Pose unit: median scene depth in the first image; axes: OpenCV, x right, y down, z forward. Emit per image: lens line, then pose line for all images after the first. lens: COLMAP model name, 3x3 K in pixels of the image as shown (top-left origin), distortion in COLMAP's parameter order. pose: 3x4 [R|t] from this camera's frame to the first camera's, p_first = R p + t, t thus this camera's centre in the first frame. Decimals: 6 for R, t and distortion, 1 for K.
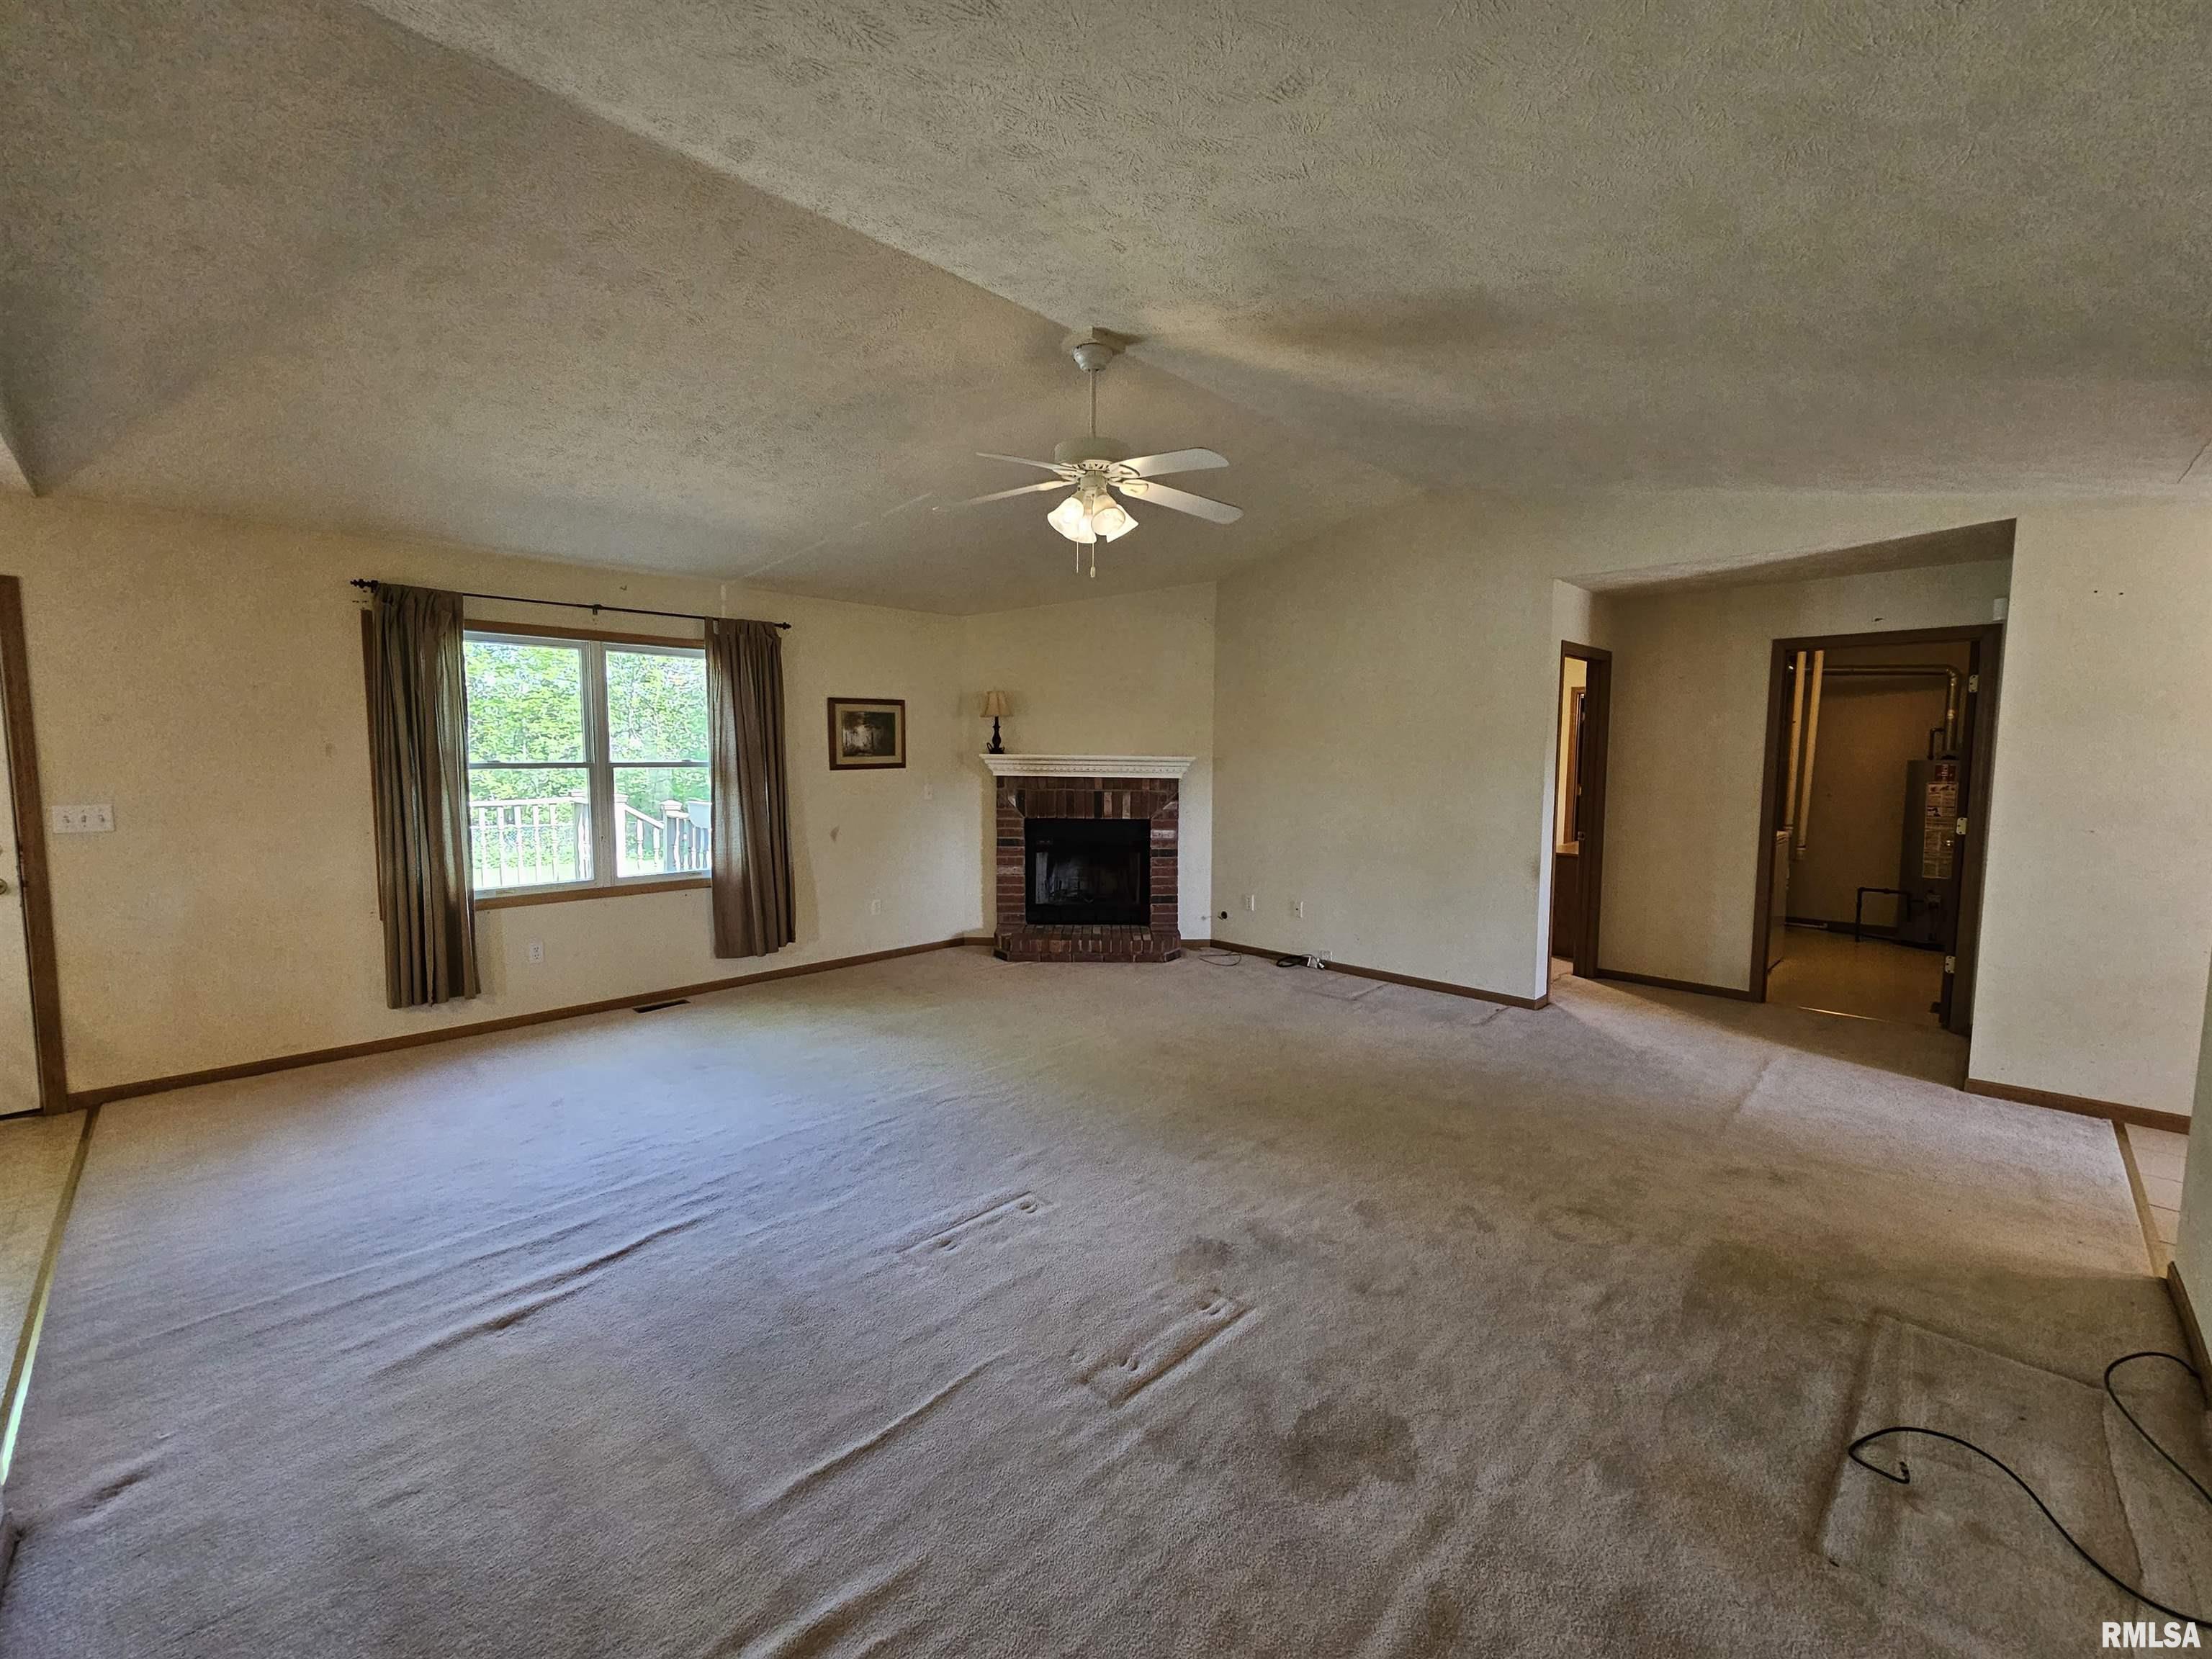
lens RADIAL K [[902.1, 0, 1113.0], [0, 902.1, 822.5], [0, 0, 1]] dist [0.000745, 0.001044]
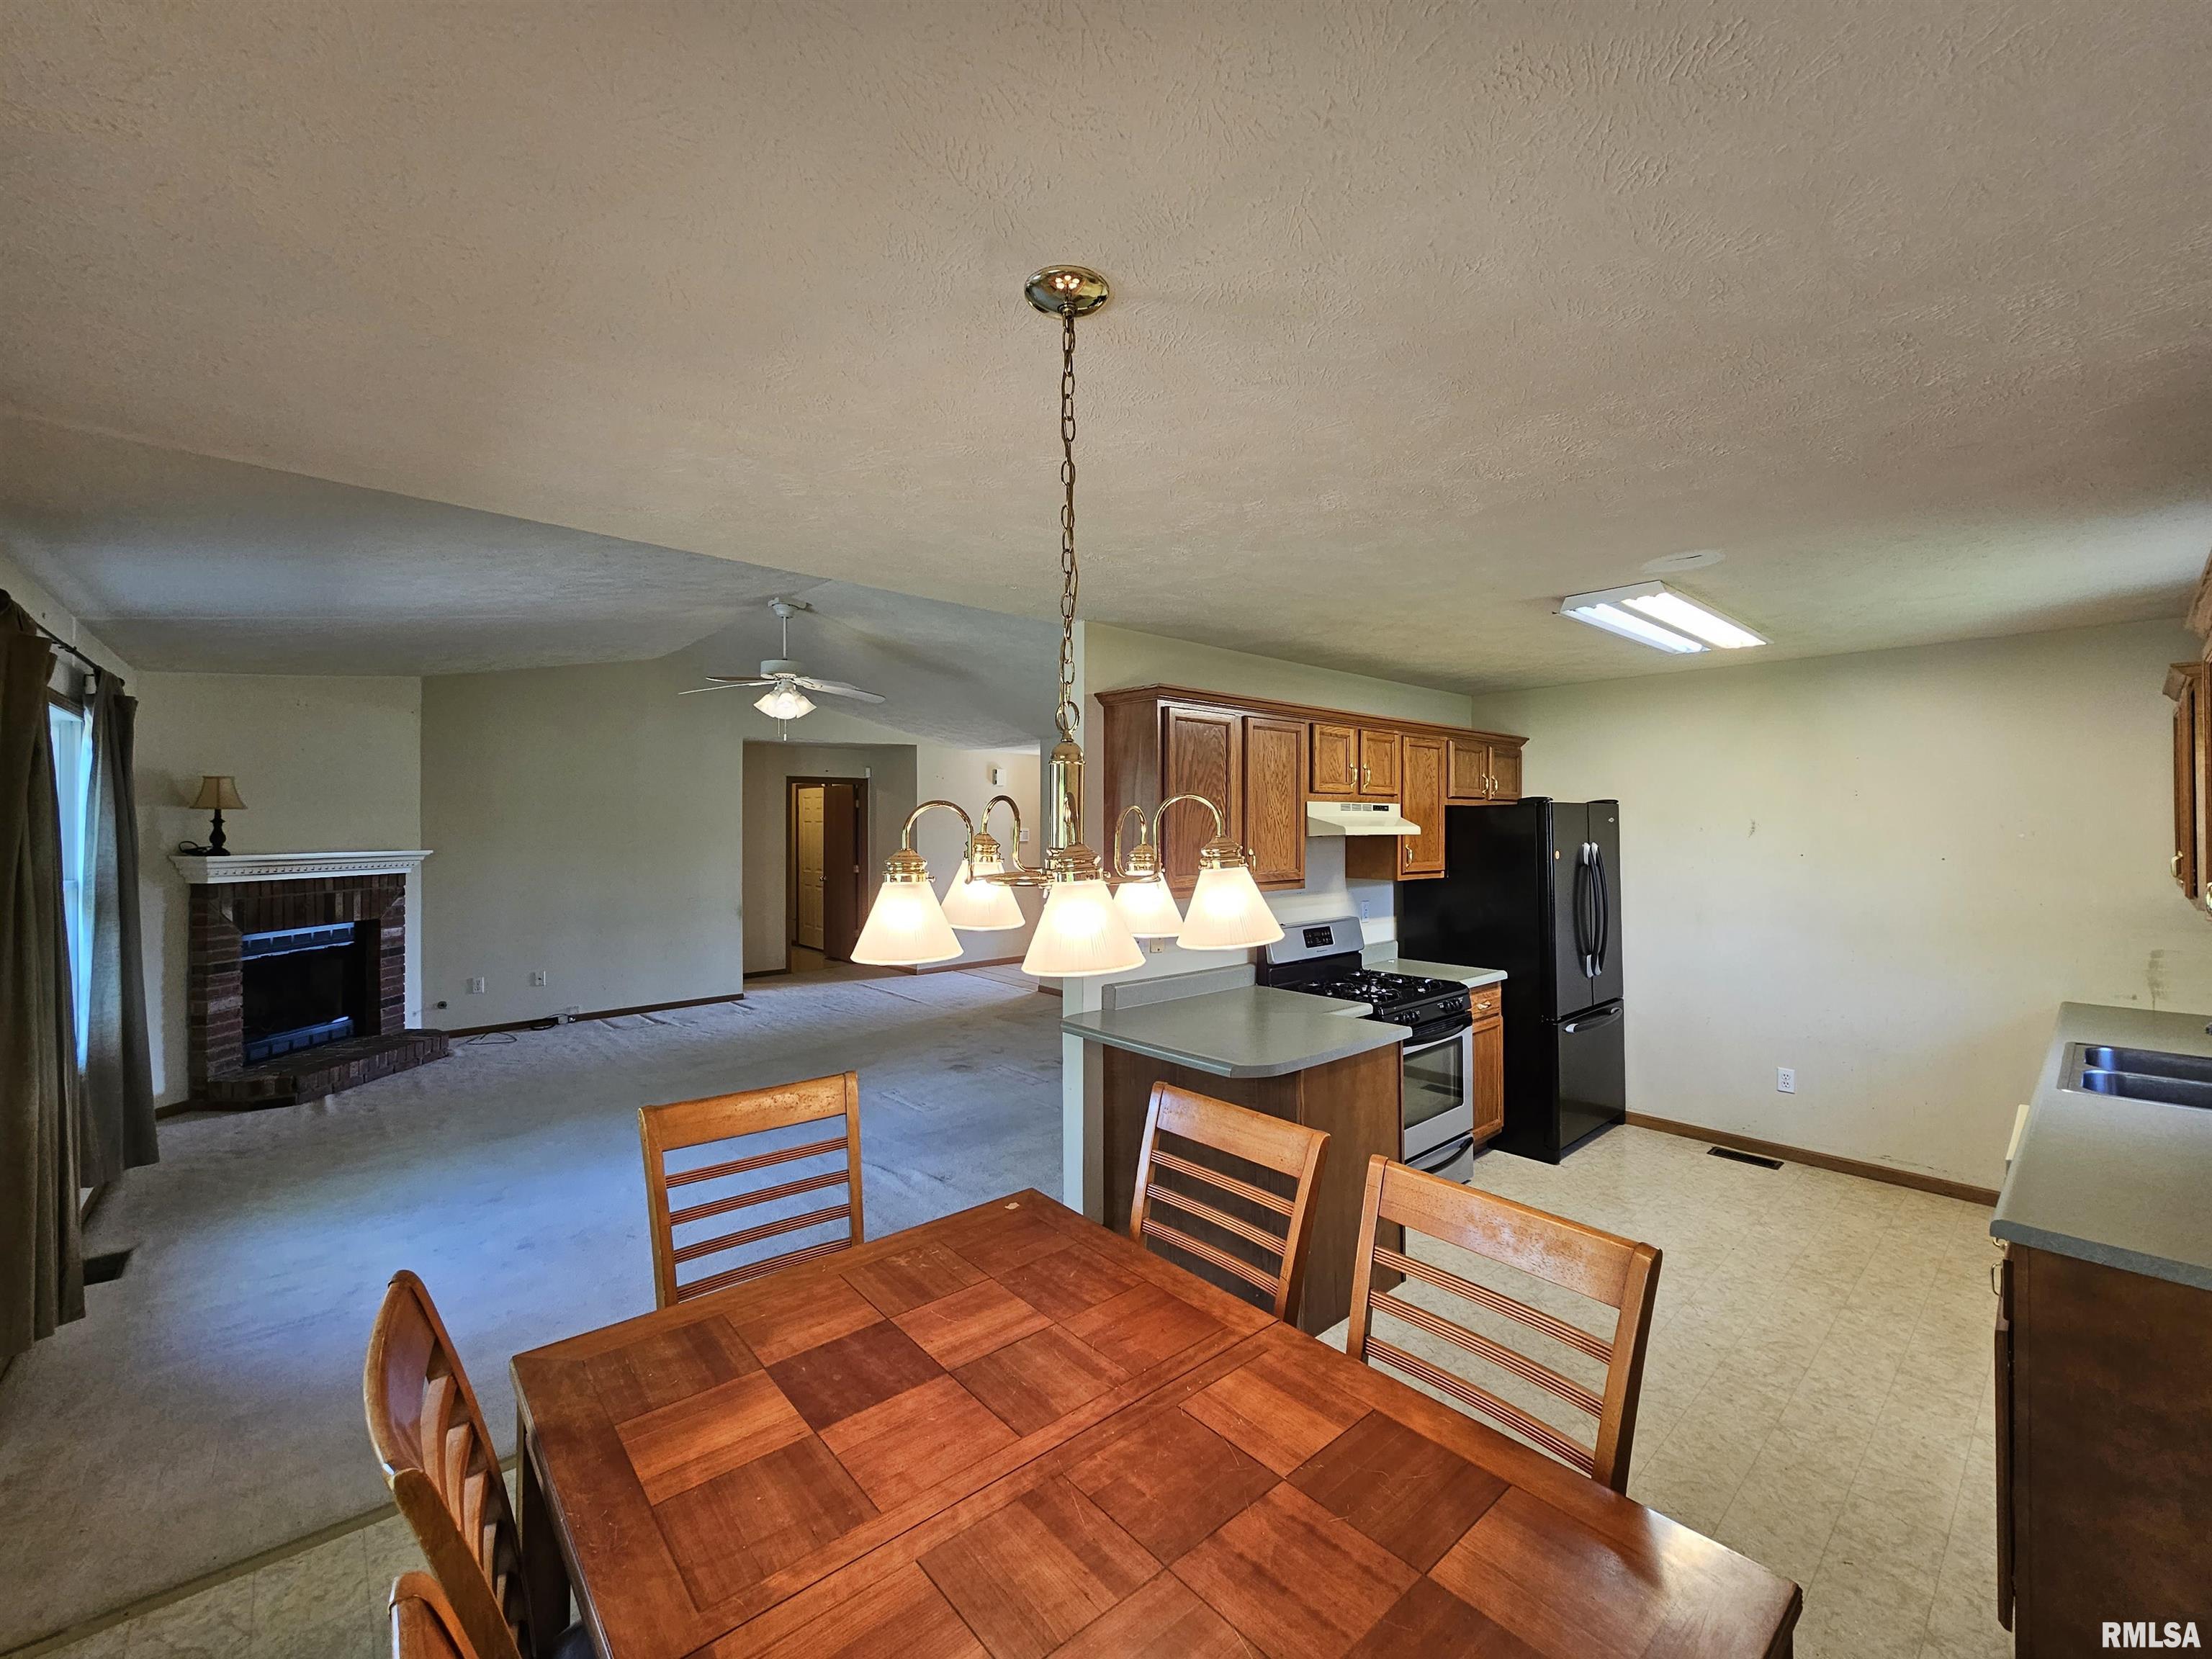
lens RADIAL K [[902.1, 0, 1113.0], [0, 902.1, 822.5], [0, 0, 1]] dist [0.000745, 0.001044]
pose [[0.061138, -0.005725, 0.998113, -0.957184], [0.081372, 0.996684, 0.000732, -0.046607], [-0.994807, 0.081174, 0.061401, 0.196645]]
